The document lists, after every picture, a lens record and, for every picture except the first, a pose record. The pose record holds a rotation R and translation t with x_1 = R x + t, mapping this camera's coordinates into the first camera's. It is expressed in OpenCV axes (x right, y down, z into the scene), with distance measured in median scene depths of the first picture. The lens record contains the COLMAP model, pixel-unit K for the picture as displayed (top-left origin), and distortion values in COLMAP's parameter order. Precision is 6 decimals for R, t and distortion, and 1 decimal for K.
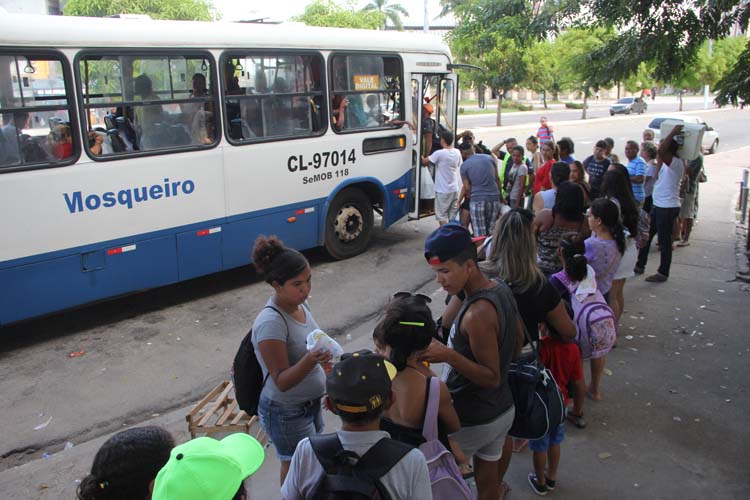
lens RADIAL K [[607.8, 0, 376.5], [0, 607.8, 250.4], [0, 0, 1]] dist [-0.160114, 0.125982]
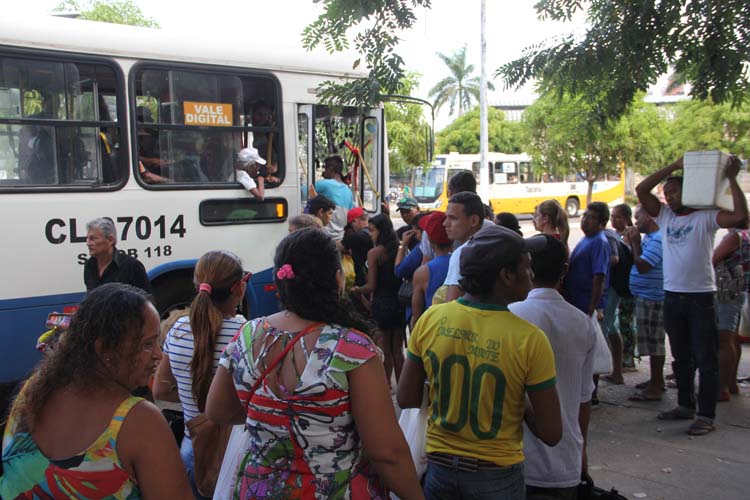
lens RADIAL K [[768.8, 0, 374.9], [0, 768.8, 249.7], [0, 0, 1]] dist [-0.033661, 0.000000]
pose [[0.991100, 0.014760, -0.132299, 0.284096], [-0.038602, 0.982998, -0.179513, 0.005667], [0.127400, 0.183022, 0.974819, 0.257359]]
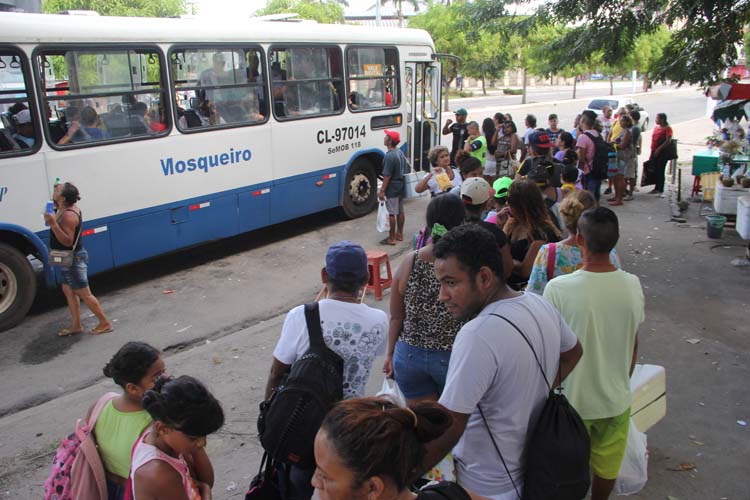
lens RADIAL K [[607.8, 0, 375.4], [0, 607.8, 246.2], [0, 0, 1]] dist [-0.160114, 0.125982]
pose [[0.994286, -0.041372, 0.098409, -0.150914], [0.040587, 0.999126, 0.009961, 0.065629], [-0.098735, -0.005910, 0.995096, -0.212805]]
